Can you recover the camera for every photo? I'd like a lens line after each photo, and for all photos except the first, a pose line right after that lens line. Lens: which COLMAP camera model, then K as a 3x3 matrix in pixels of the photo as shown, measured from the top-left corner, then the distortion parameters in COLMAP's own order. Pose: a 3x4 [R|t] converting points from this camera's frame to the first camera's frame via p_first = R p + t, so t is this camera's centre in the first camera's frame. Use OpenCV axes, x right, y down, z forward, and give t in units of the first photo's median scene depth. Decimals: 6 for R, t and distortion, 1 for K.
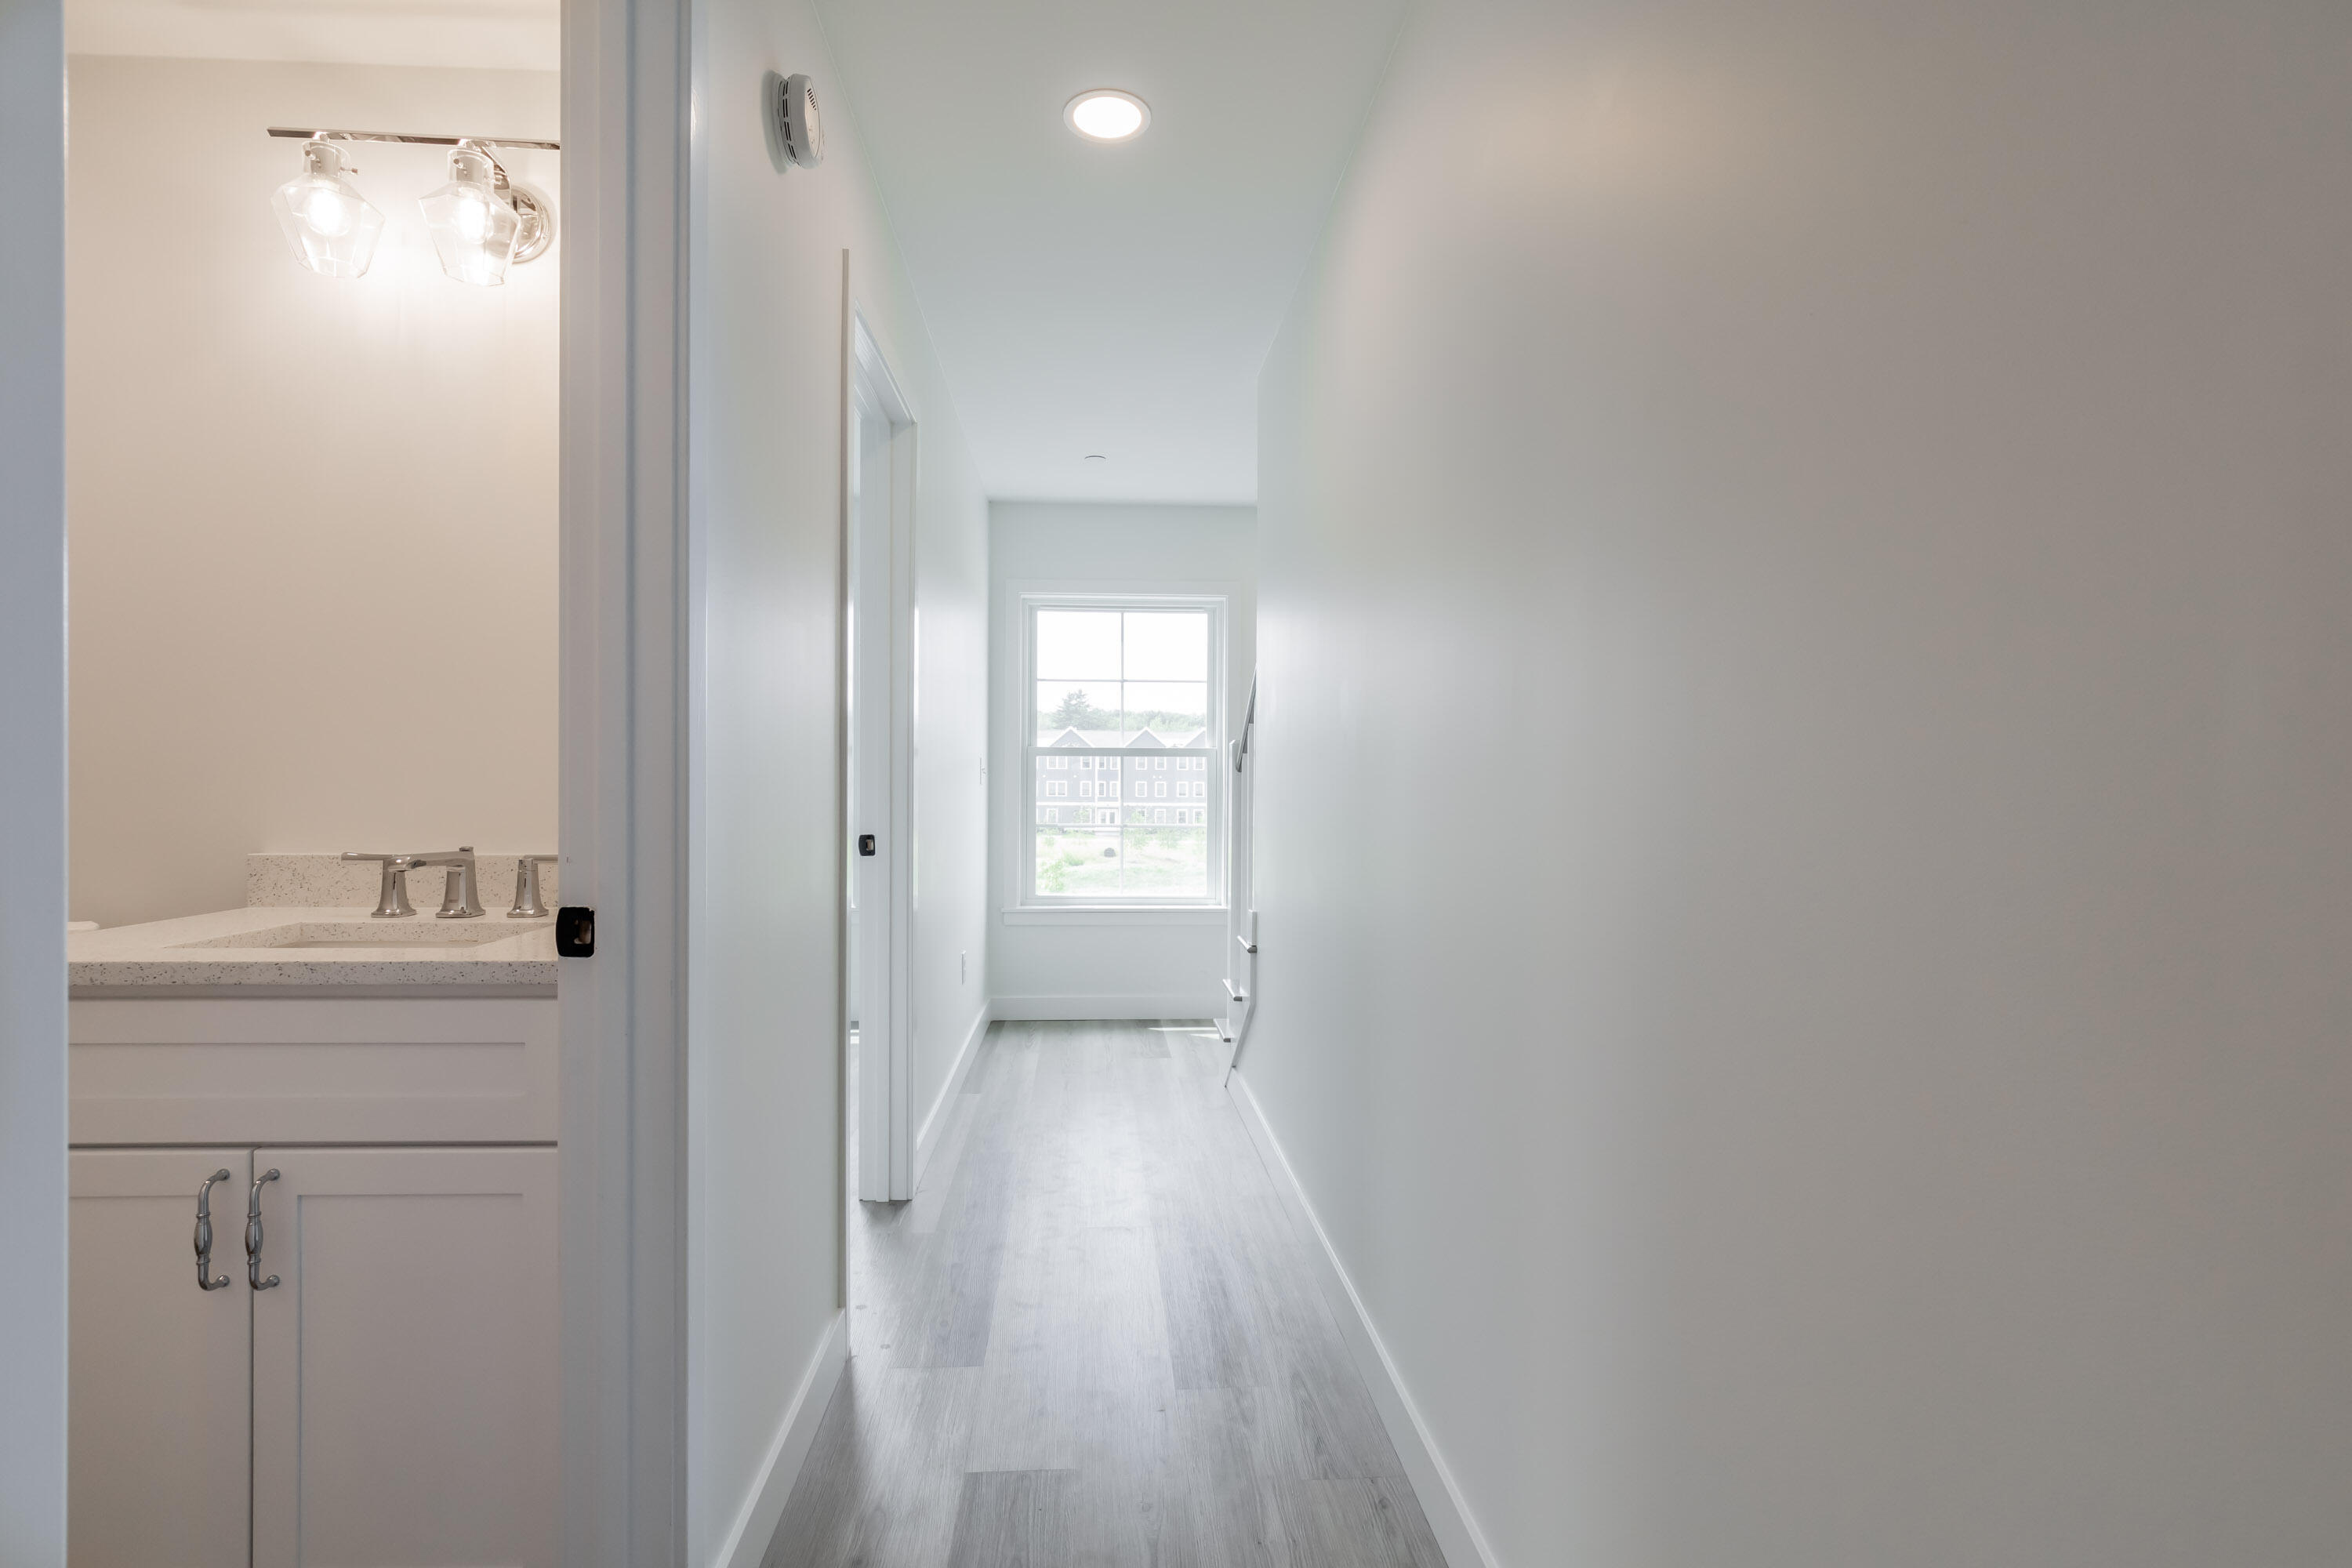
lens RADIAL K [[1128.5, 0, 1184.6], [0, 1128.5, 774.2], [0, 0, 1]] dist [-0.002681, -0.002528]
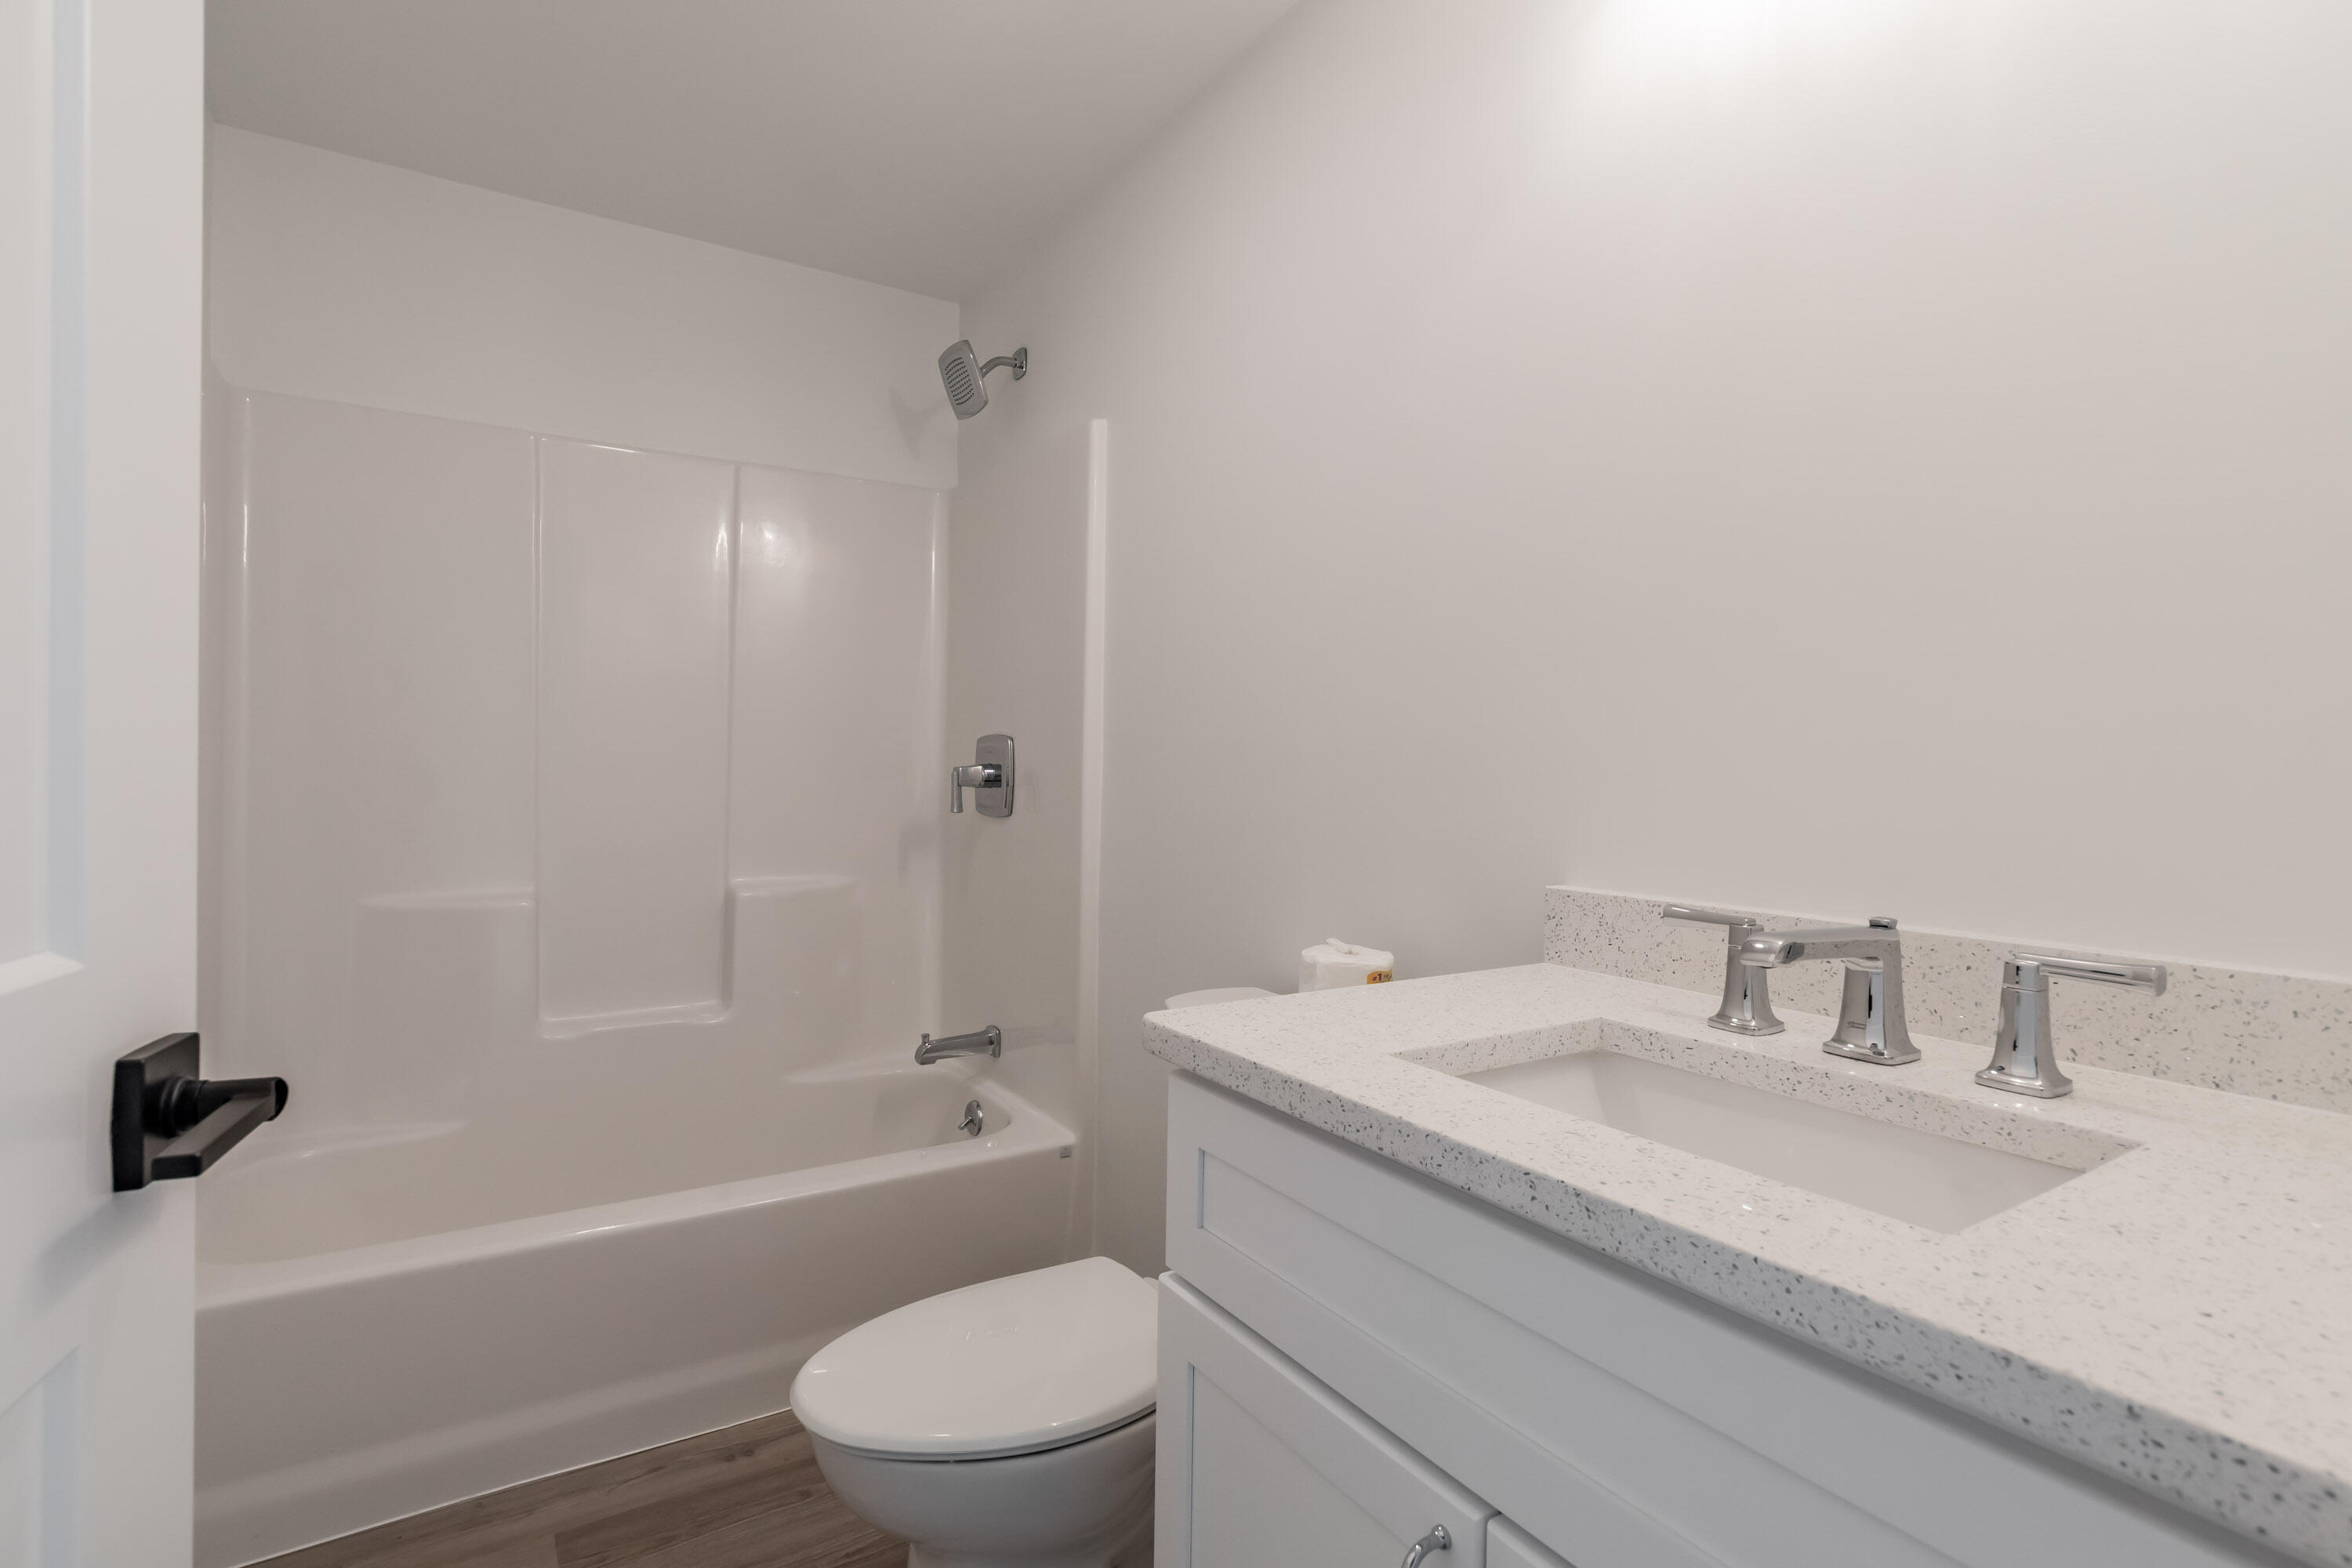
lens RADIAL K [[1085.7, 0, 1173.4], [0, 1085.7, 777.7], [0, 0, 1]] dist [0.001134, -0.000260]
pose [[0.471222, 0.015610, -0.881876, -0.367355], [-0.011285, 0.999868, 0.011668, -0.000407], [0.881942, 0.004454, 0.471336, 0.502439]]
